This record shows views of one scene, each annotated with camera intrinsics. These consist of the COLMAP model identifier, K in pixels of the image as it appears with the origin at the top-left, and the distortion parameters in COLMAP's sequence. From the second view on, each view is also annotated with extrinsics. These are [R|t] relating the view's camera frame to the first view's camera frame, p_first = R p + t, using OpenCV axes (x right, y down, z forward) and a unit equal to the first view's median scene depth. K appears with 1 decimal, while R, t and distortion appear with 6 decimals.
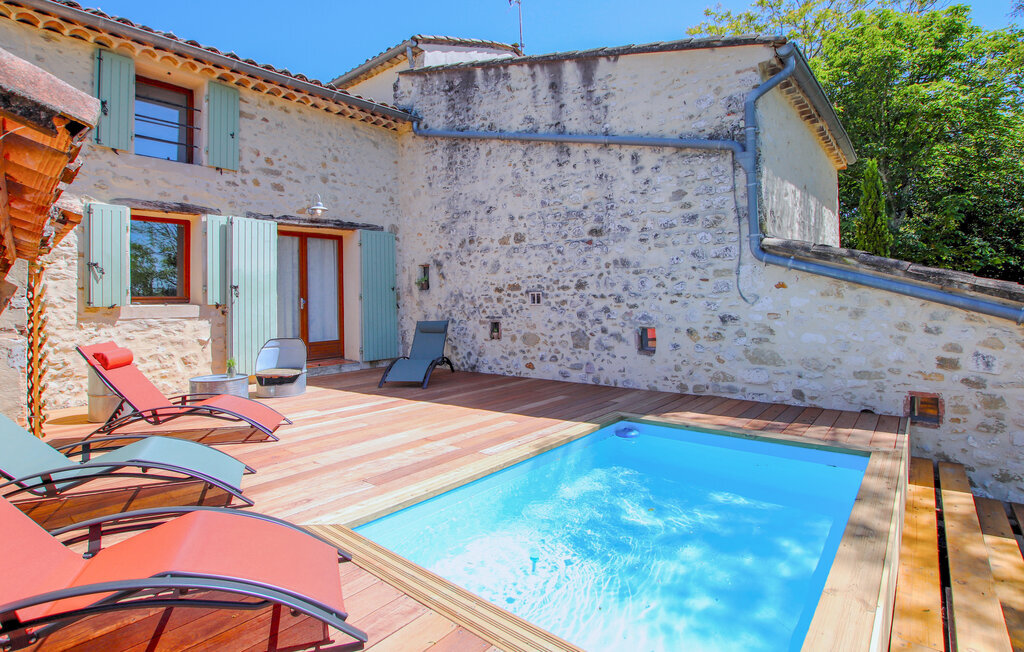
lens RADIAL K [[486.5, 0, 542.1], [0, 486.5, 285.9], [0, 0, 1]] dist [-0.025501, 0.000504]
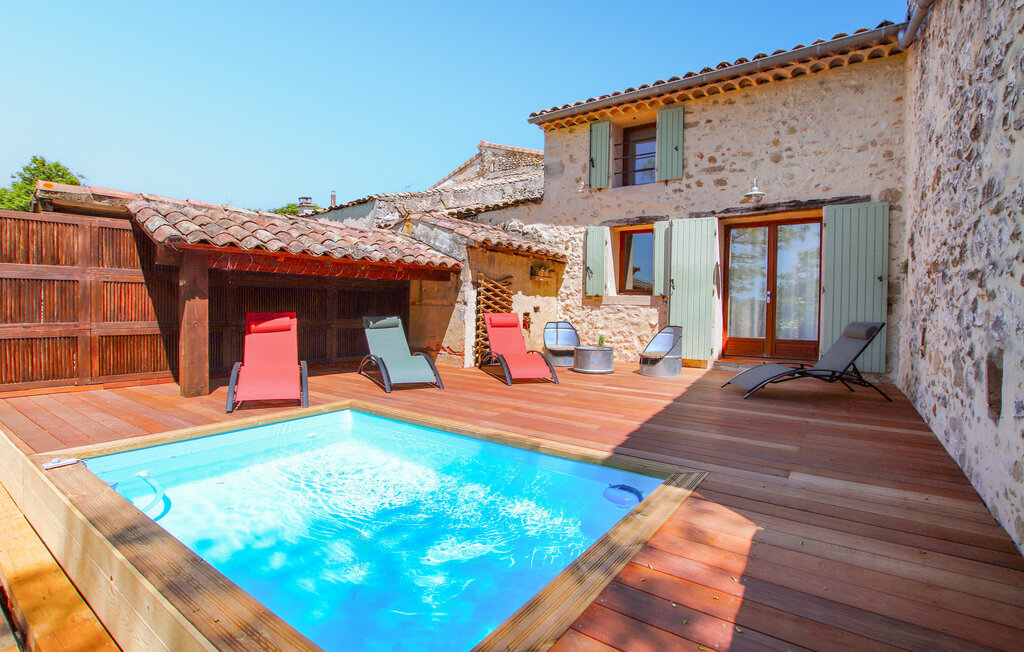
lens RADIAL K [[486.5, 0, 506.5], [0, 486.5, 316.8], [0, 0, 1]] dist [-0.025501, 0.000504]
pose [[0.049970, 0.045163, -0.997729, 0.703175], [0.012905, 0.998864, 0.045861, 0.041645], [0.998667, -0.015167, 0.049330, 0.739854]]
